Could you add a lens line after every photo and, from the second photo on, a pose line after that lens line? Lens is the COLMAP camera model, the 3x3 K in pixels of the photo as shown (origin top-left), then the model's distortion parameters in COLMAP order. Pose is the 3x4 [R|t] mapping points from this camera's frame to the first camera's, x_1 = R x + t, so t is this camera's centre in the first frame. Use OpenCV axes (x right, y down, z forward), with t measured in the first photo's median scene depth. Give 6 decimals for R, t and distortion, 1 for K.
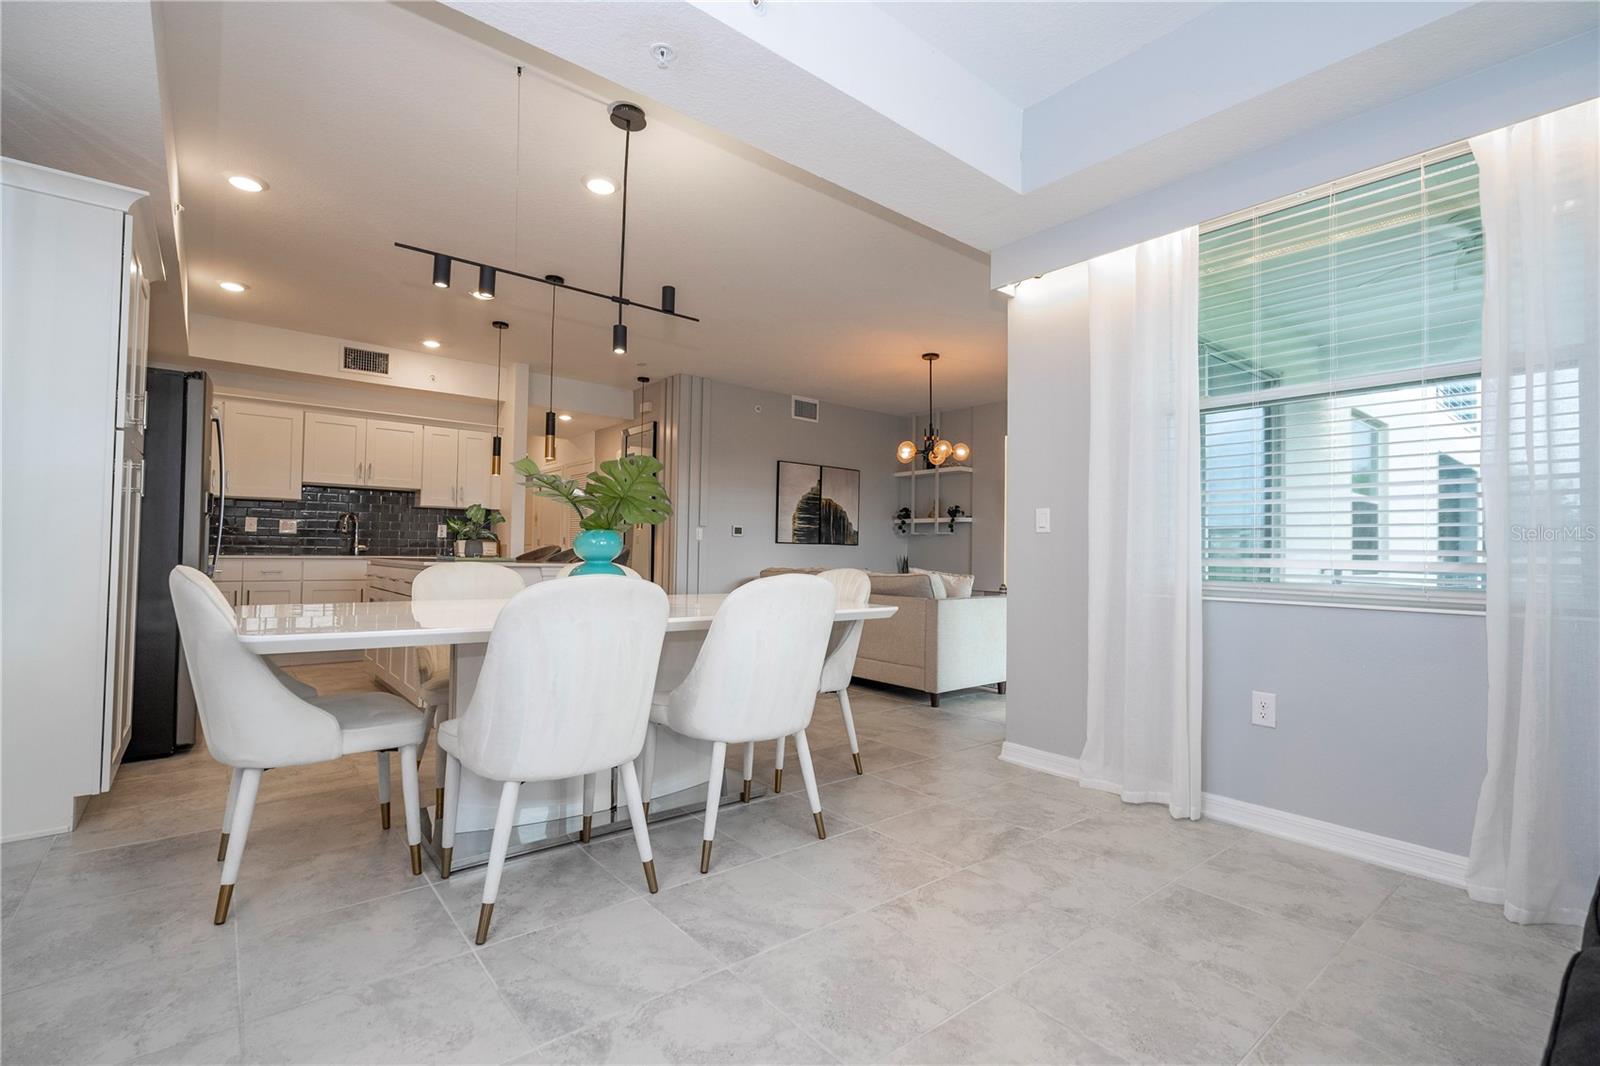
lens RADIAL K [[718.2, 0, 806.3], [0, 718.2, 532.9], [0, 0, 1]] dist [-0.000991, 0.000584]
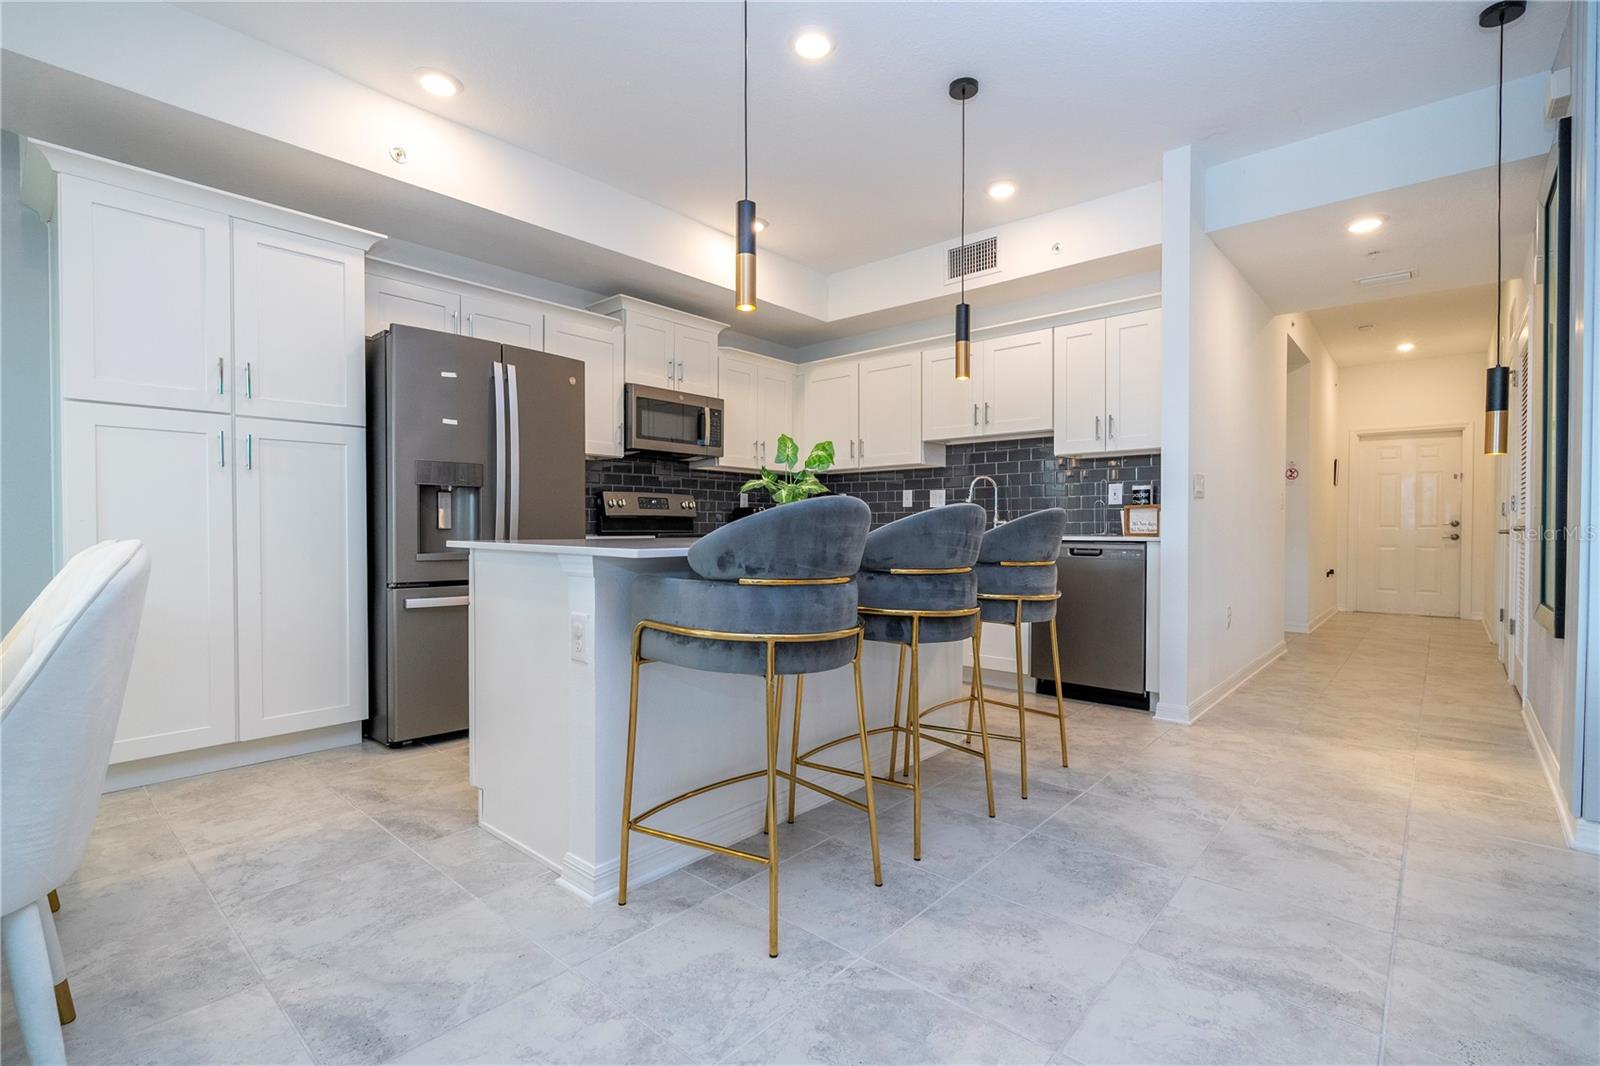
lens RADIAL K [[728.3, 0, 815.2], [0, 728.3, 534.0], [0, 0, 1]] dist [-0.001350, 0.000113]
pose [[0.163931, -0.005038, -0.986459, 0.076152], [0.030354, 0.999539, -0.000061, 0.029664], [0.986005, -0.029933, 0.164009, 0.802681]]
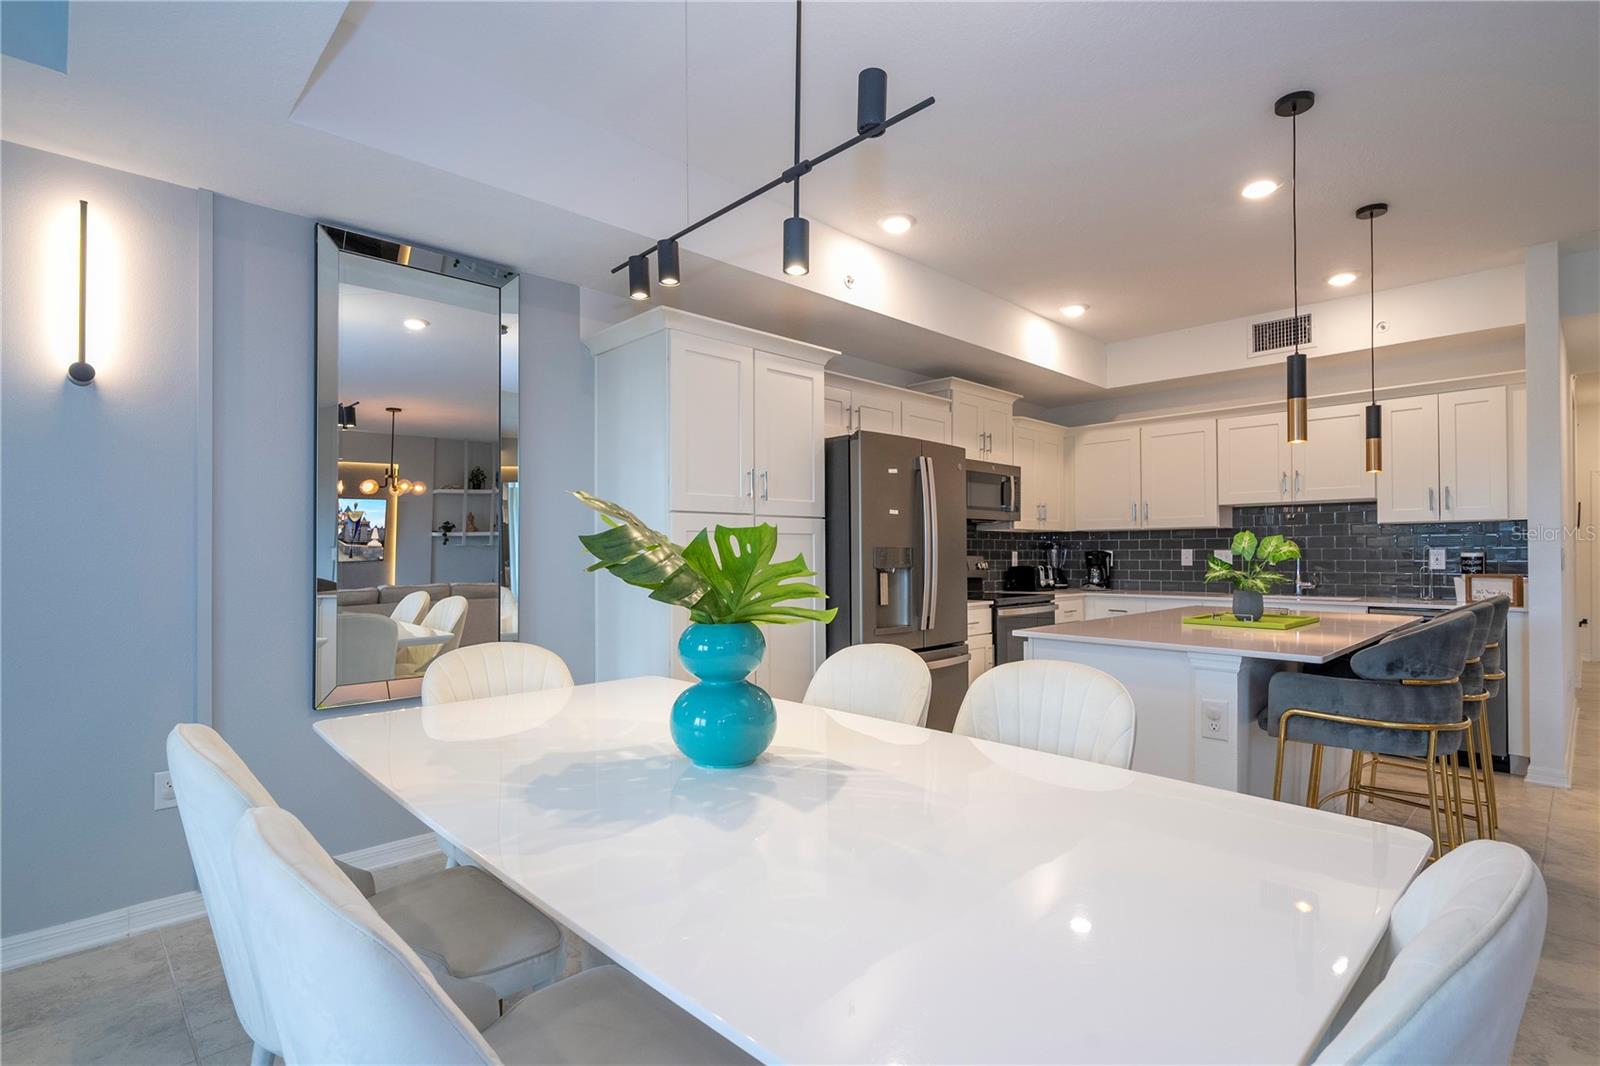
lens RADIAL K [[776.4, 0, 819.3], [0, 776.4, 547.6], [0, 0, 1]] dist [-0.001371, 0.000913]
pose [[0.094373, -0.022482, -0.995283, 0.148462], [0.034522, 0.999218, -0.019297, -0.022689], [0.994938, -0.032538, 0.095075, 0.492135]]
